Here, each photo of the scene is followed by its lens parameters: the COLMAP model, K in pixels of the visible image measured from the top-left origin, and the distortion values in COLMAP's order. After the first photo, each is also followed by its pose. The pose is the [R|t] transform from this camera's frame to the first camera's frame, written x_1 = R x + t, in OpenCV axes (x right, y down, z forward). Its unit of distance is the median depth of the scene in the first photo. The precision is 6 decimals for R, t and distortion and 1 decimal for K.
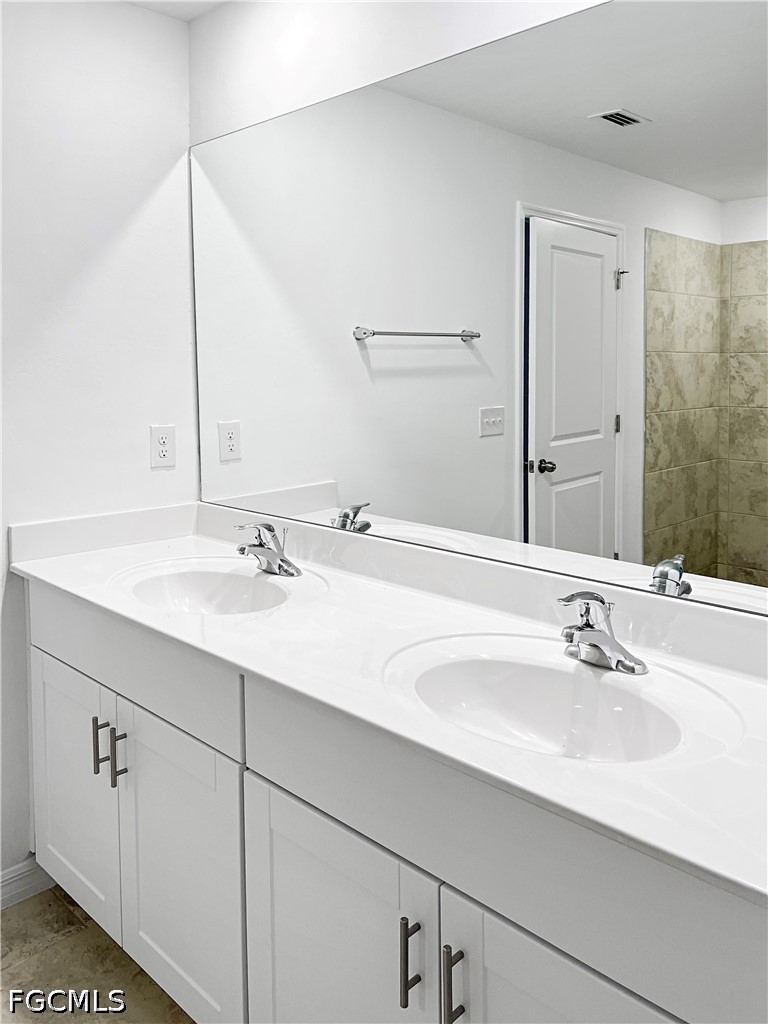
lens RADIAL K [[817.3, 0, 384.0], [0, 817.3, 512.0], [0, 0, 1]] dist [0.002238, 0.000622]
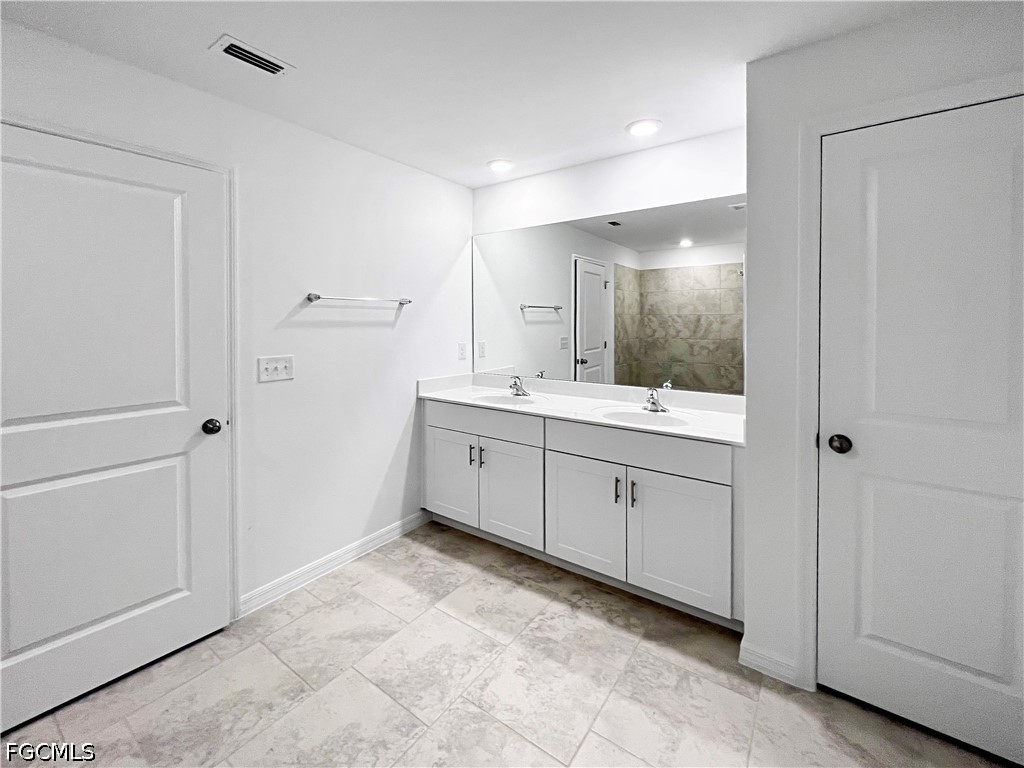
lens RADIAL K [[433.0, 0, 512.0], [0, 433.0, 384.0], [0, 0, 1]] dist [-0.000307, -0.000045]
pose [[0.987638, -0.022387, 0.155143, -0.180448], [0.027803, 0.999074, -0.032829, 0.040188], [-0.154265, 0.036736, 0.987346, -0.197069]]
